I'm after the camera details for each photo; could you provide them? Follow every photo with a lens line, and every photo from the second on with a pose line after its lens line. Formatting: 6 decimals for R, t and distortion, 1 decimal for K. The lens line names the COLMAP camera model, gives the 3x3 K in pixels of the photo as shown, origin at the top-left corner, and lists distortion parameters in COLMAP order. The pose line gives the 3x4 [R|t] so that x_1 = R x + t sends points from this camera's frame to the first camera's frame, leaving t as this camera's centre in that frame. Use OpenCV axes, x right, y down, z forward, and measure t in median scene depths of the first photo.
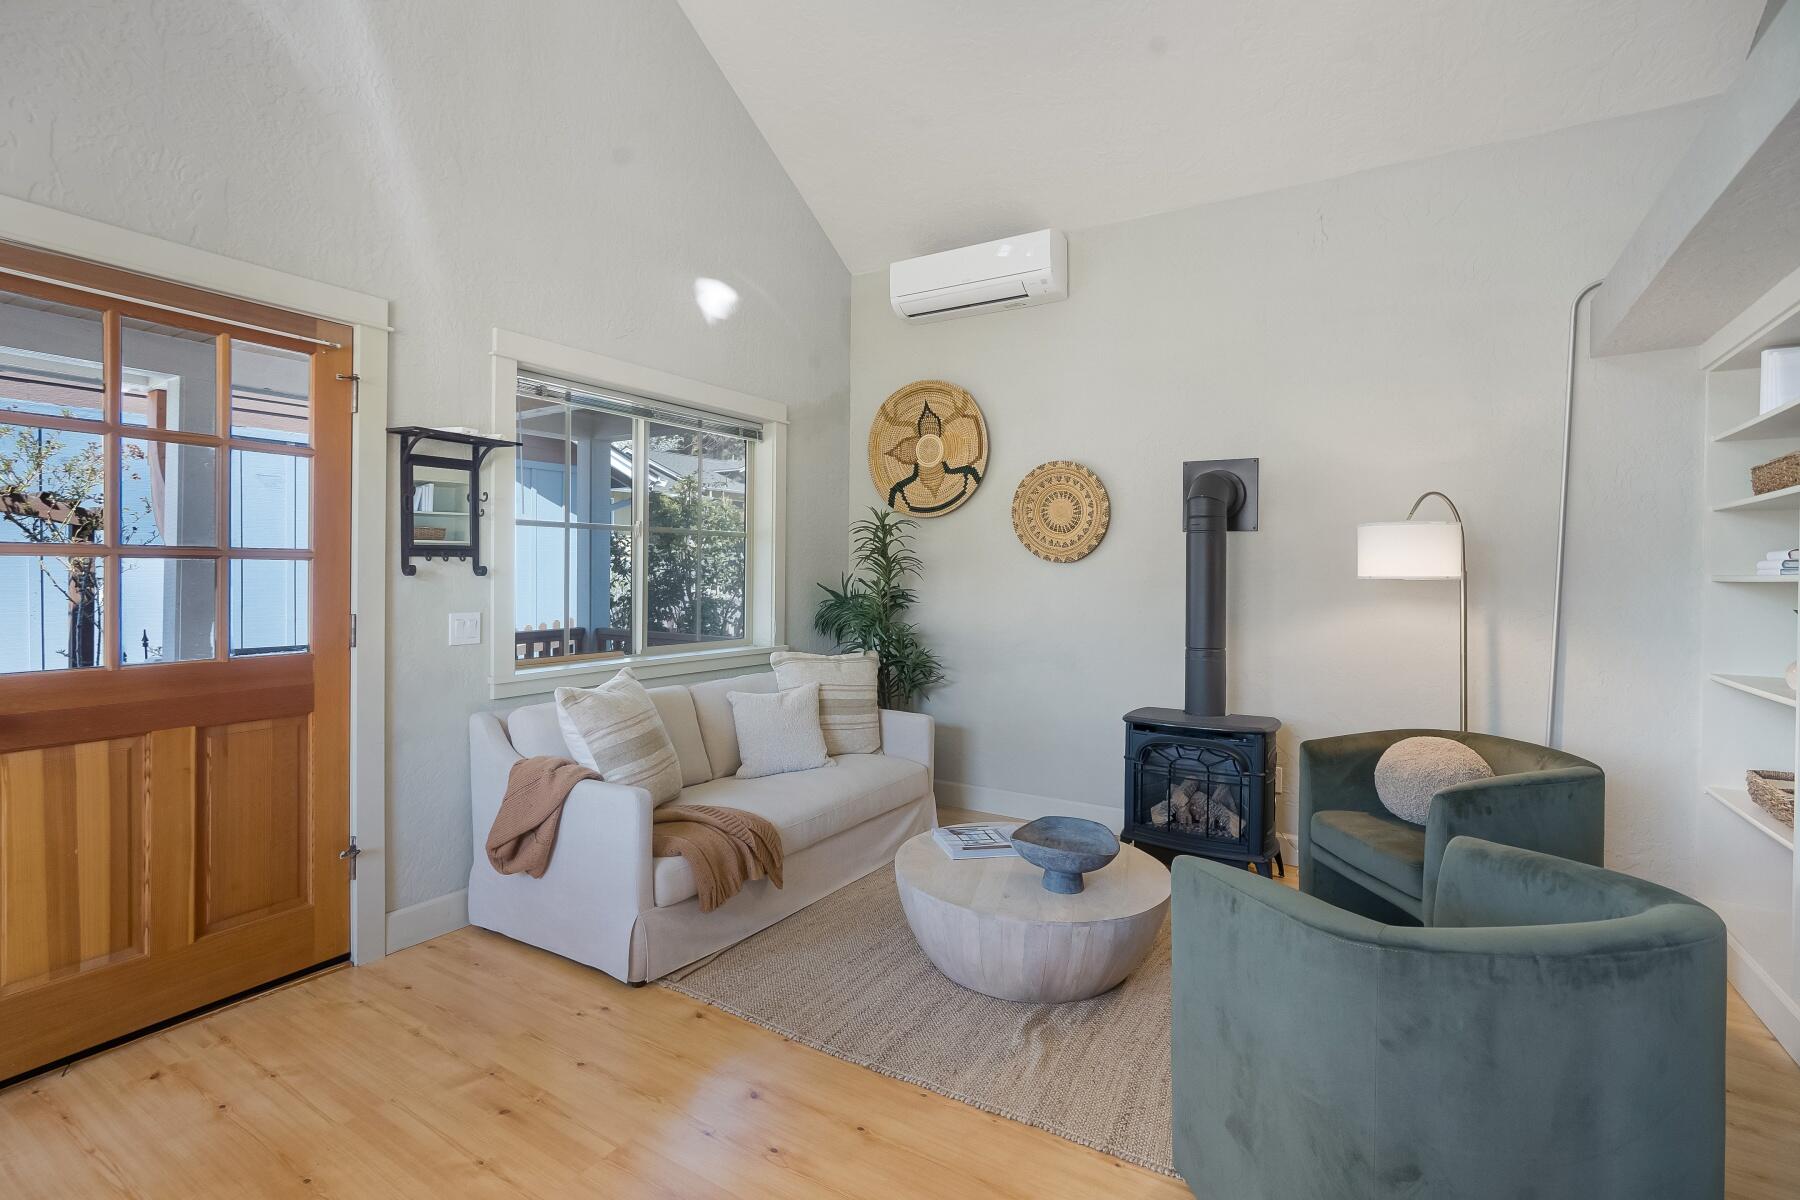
lens RADIAL K [[835.9, 0, 887.5], [0, 835.9, 583.9], [0, 0, 1]] dist [0.000791, 0.001391]
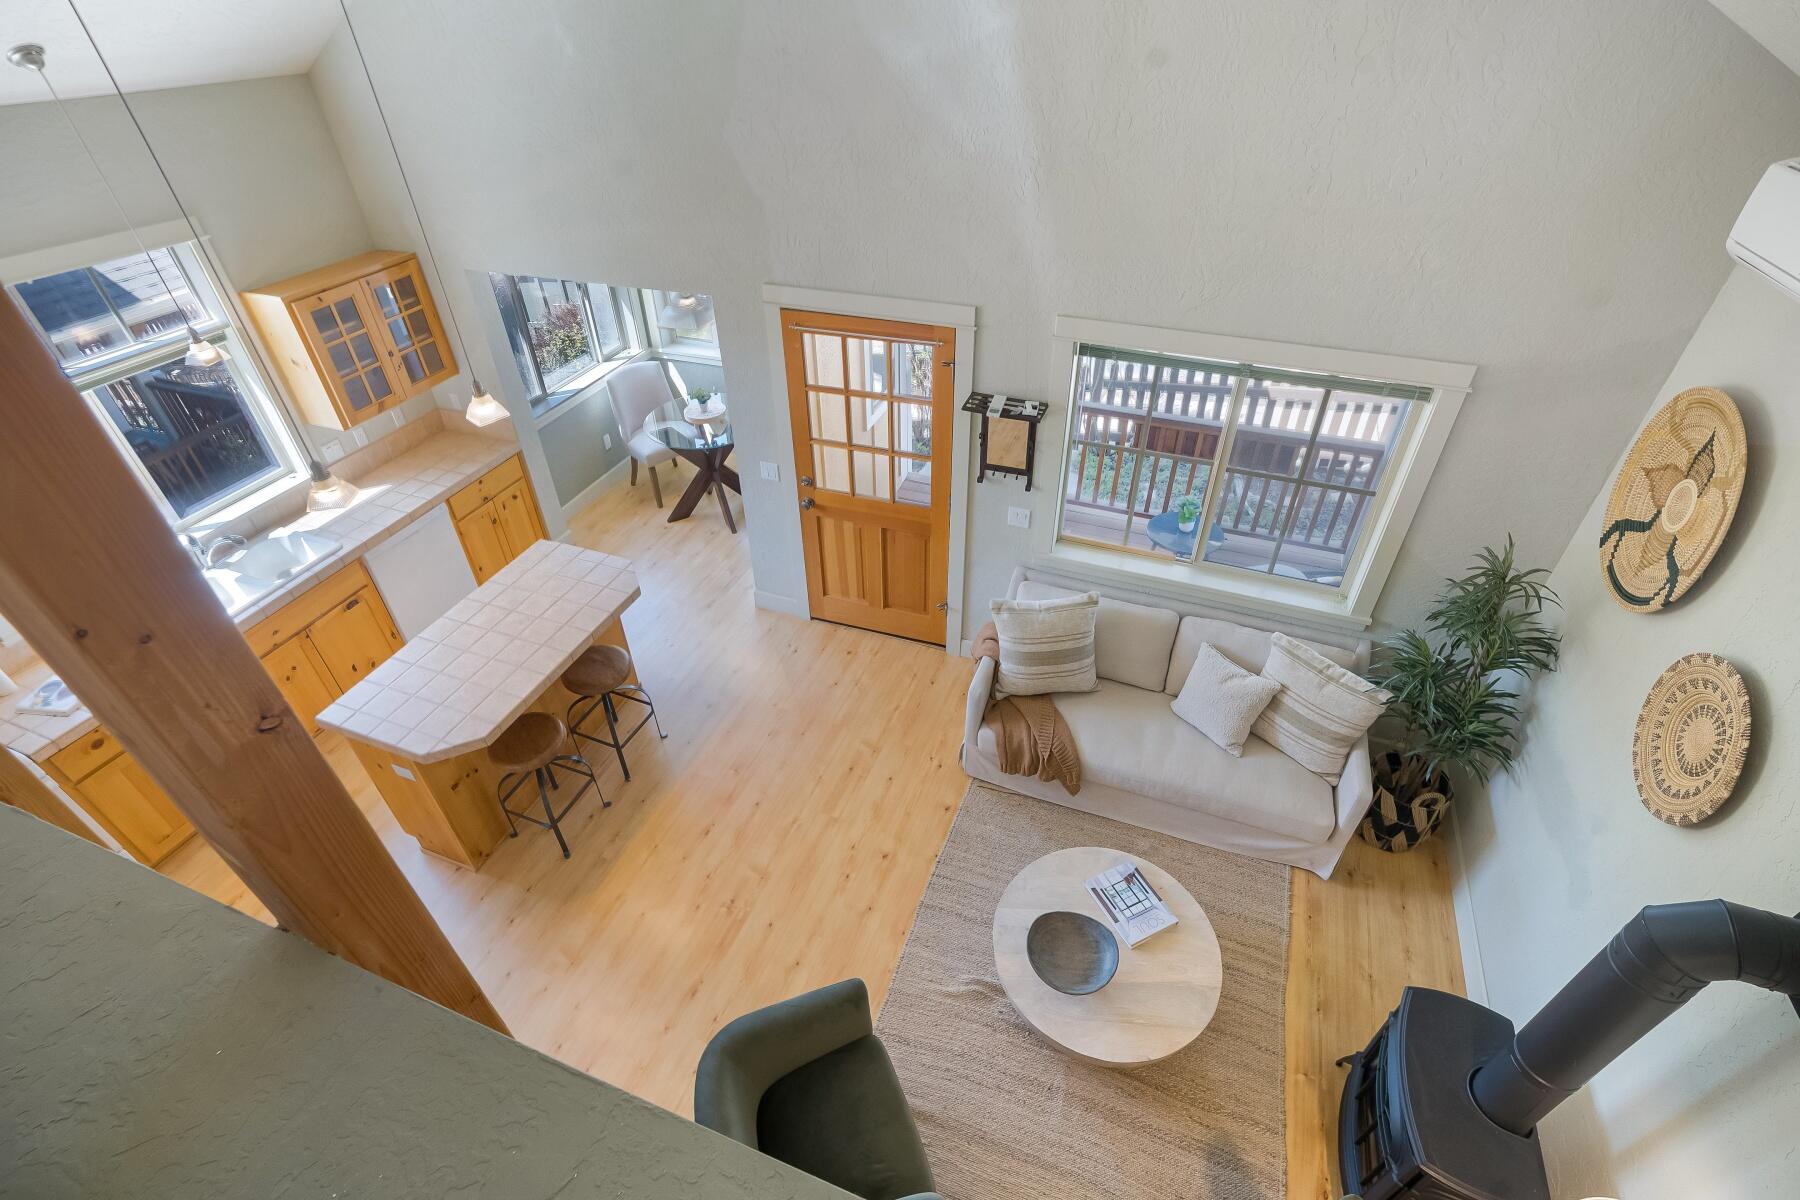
lens RADIAL K [[835.9, 0, 902.7], [0, 835.9, 610.6], [0, 0, 1]] dist [0.000791, 0.001391]
pose [[0.207810, 0.607017, -0.767037, 0.705844], [-0.009135, 0.785326, 0.619015, -0.747200], [0.978127, -0.121631, 0.168743, 0.536612]]
